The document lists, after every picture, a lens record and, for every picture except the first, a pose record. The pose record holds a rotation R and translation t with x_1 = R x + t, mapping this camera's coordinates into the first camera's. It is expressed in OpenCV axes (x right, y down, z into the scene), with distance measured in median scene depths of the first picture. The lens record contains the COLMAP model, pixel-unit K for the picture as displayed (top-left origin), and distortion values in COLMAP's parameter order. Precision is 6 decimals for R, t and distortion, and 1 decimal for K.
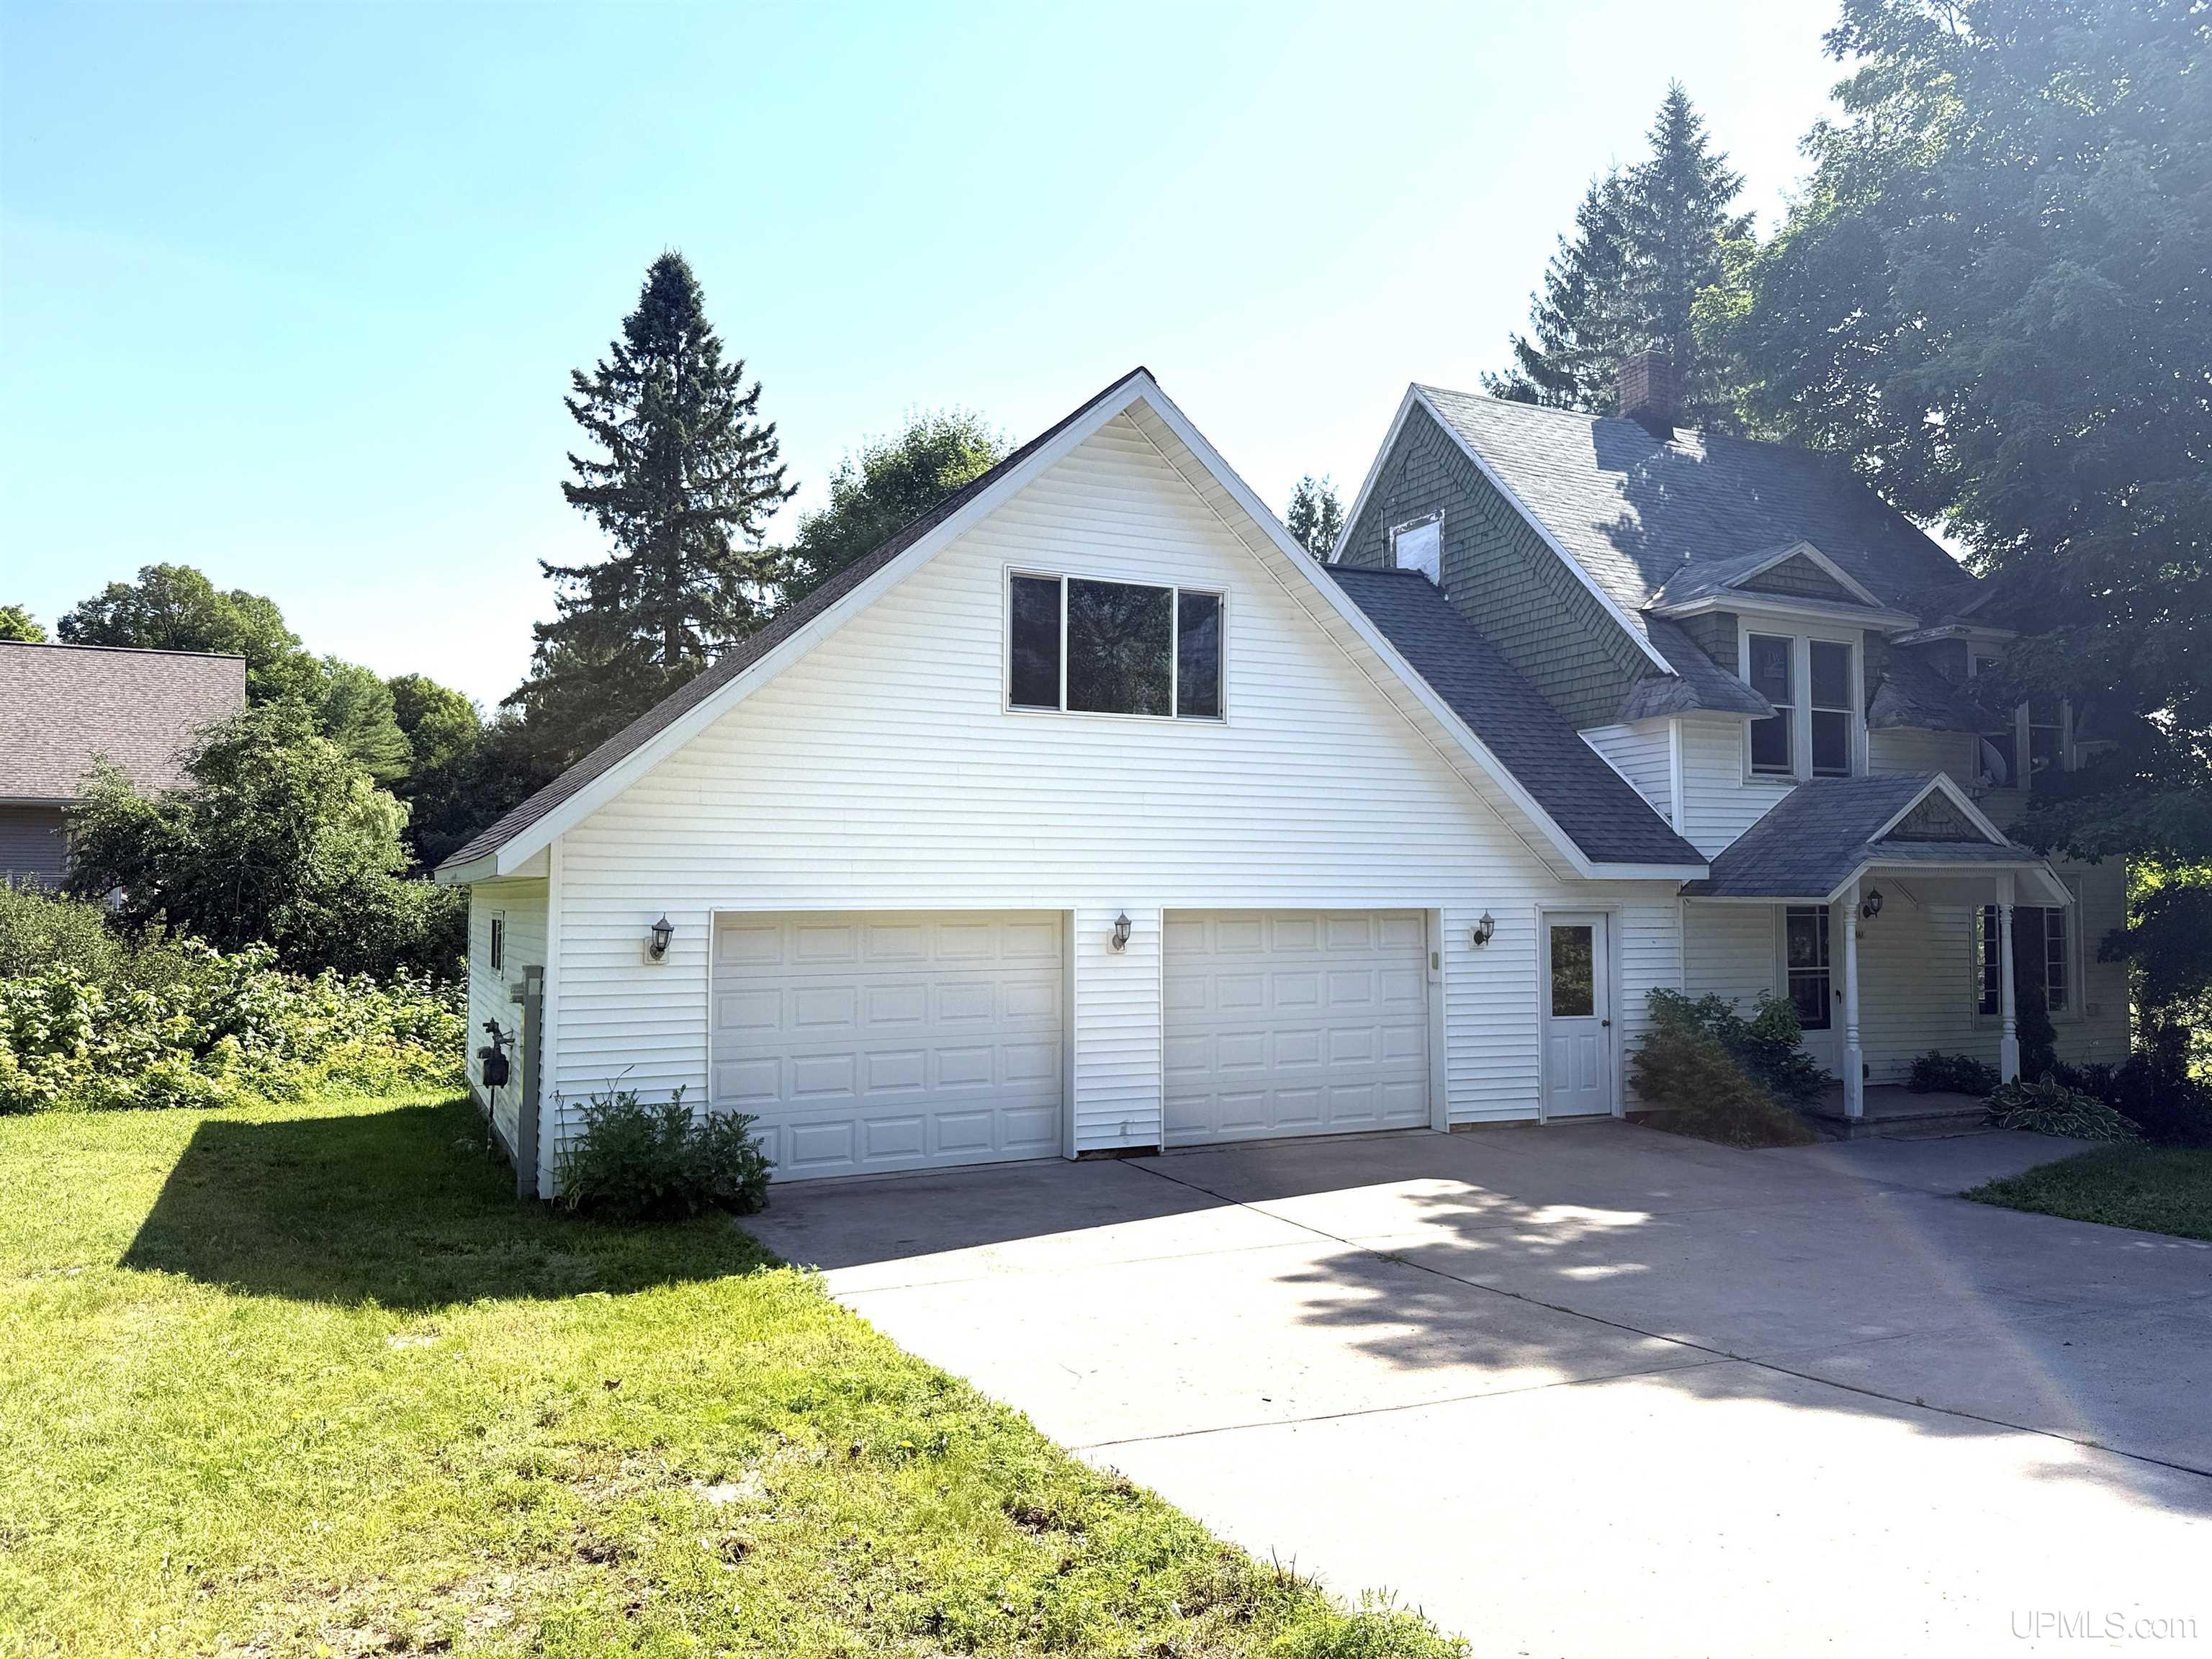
lens RADIAL K [[1548.7, 0, 1106.1], [0, 1548.7, 833.9], [0, 0, 1]] dist [-0.007722, -0.008814]
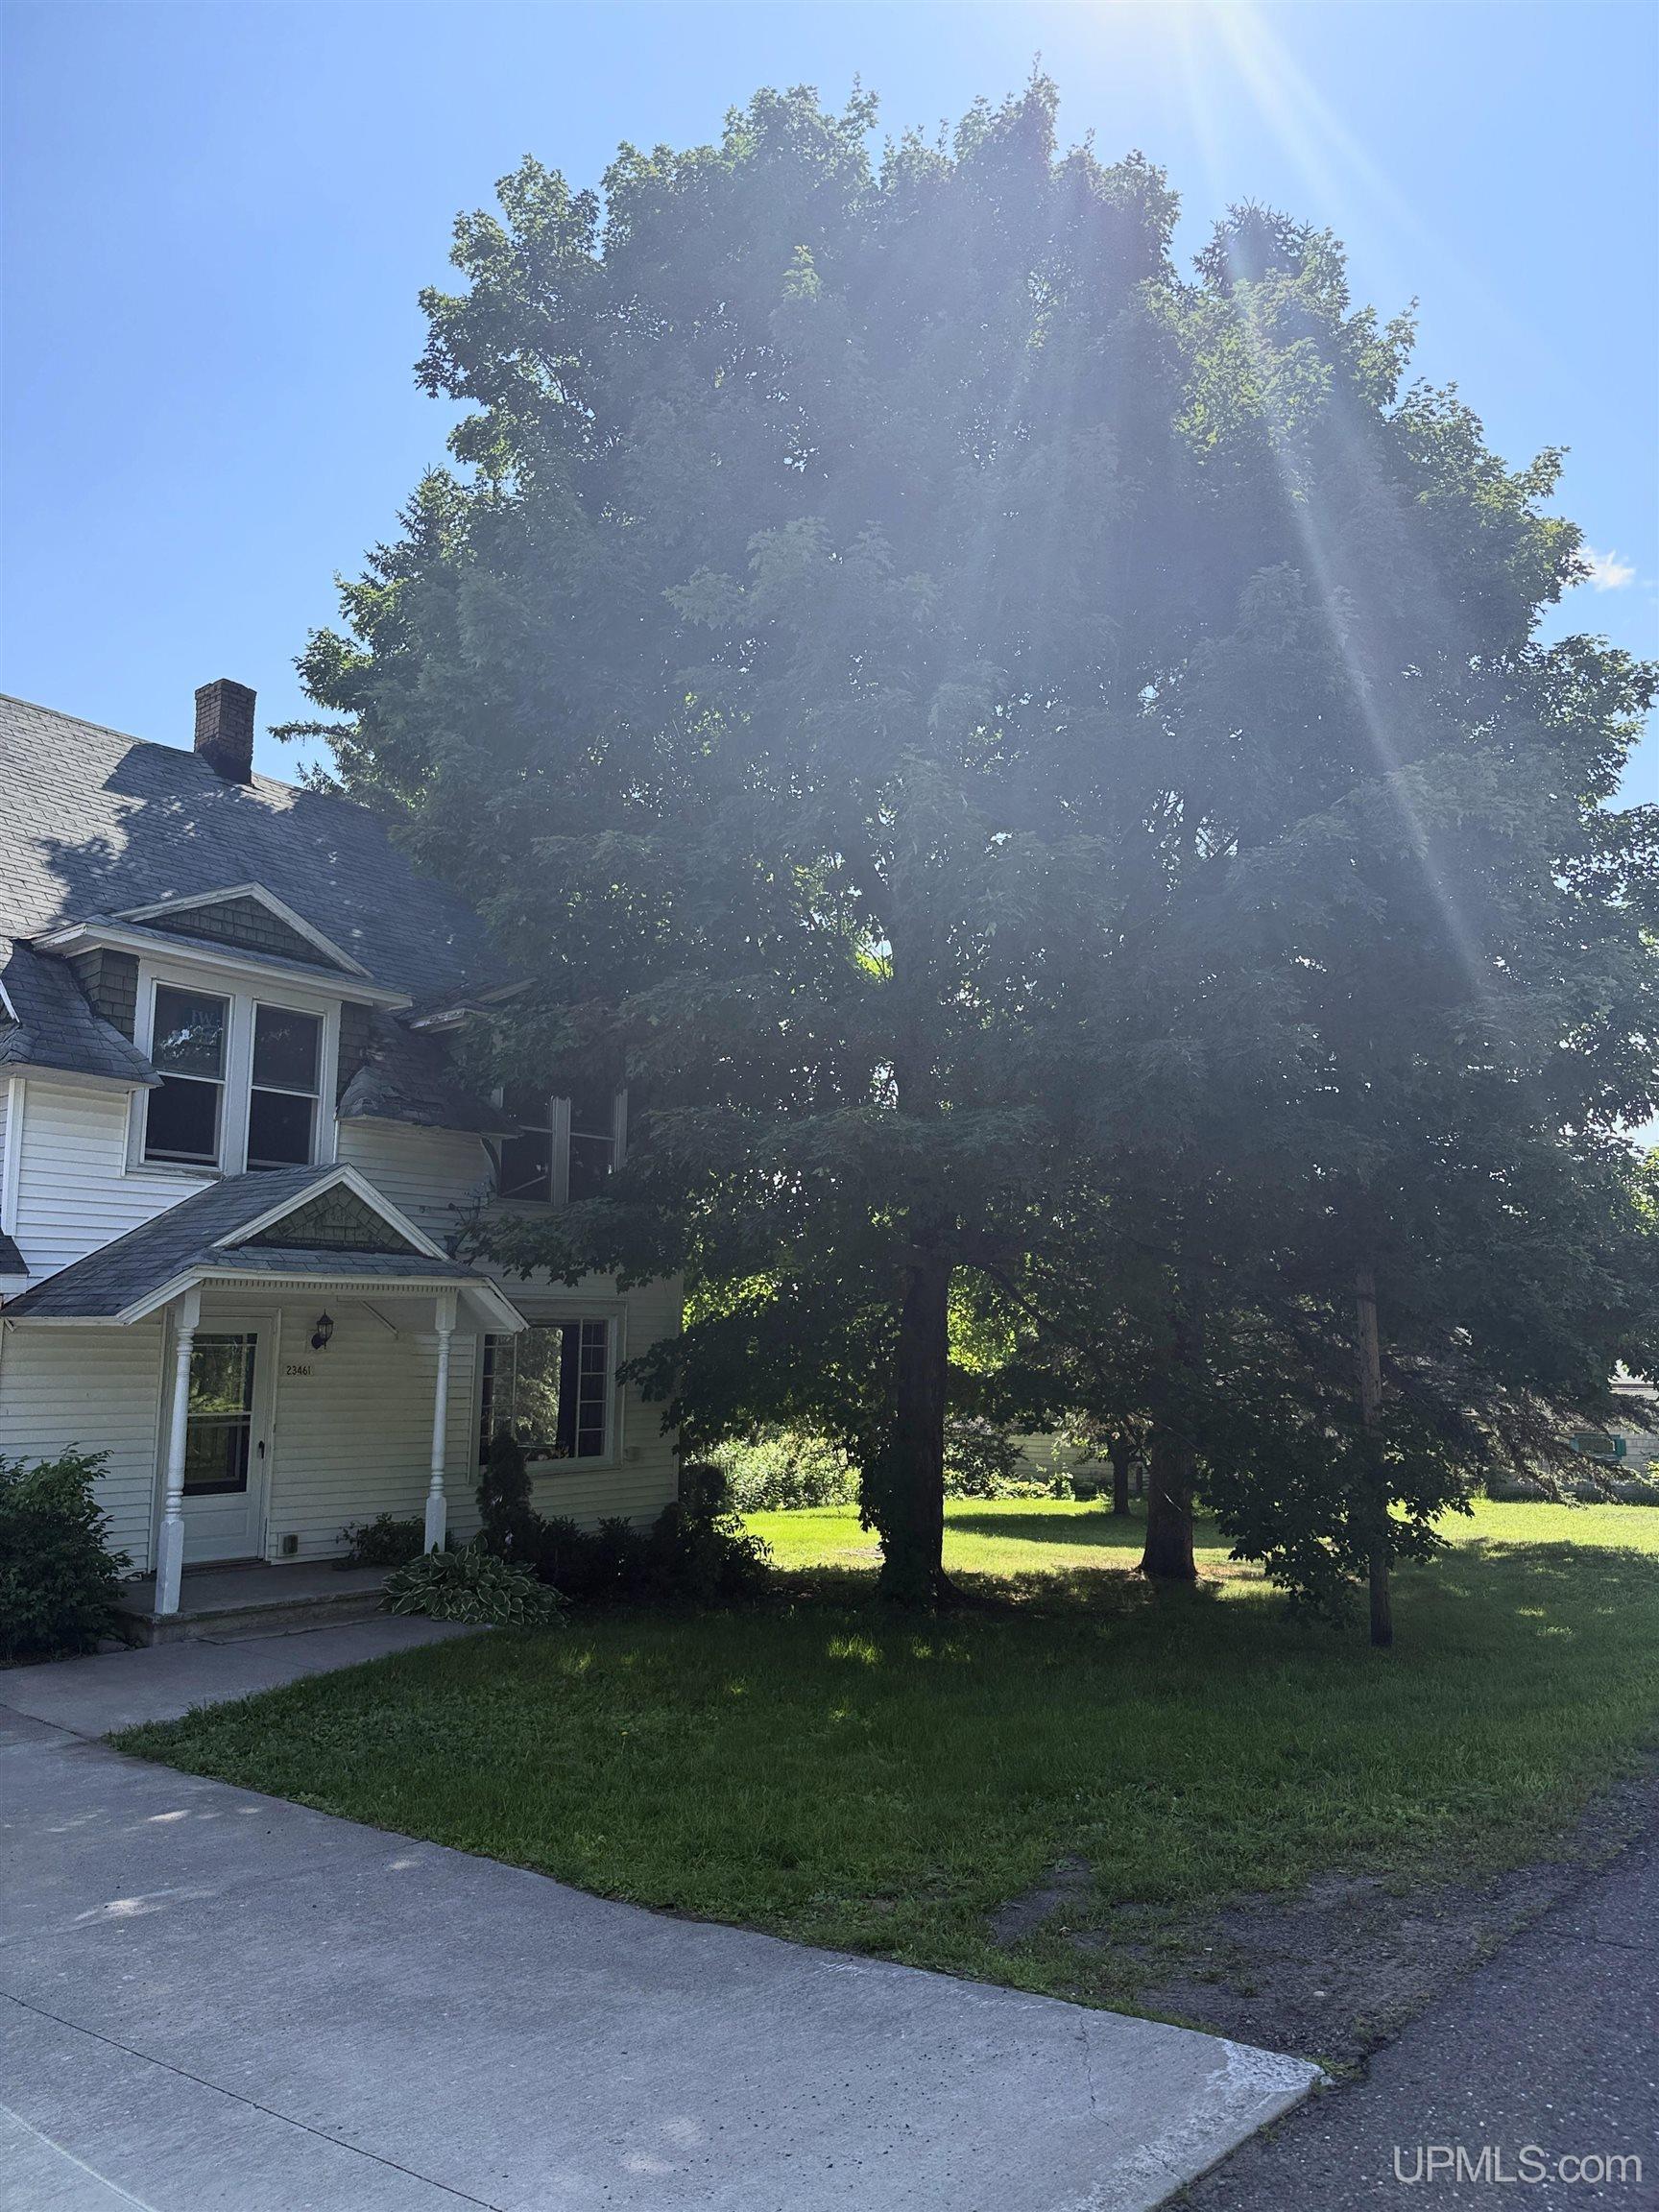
lens RADIAL K [[1548.7, 0, 828.6], [0, 1548.7, 1102.0], [0, 0, 1]] dist [-0.007722, -0.008814]
pose [[0.891633, 0.073844, 0.446696, 0.368294], [-0.024289, 0.992991, -0.115671, 0.013483], [-0.452106, 0.092286, 0.887177, 0.147977]]
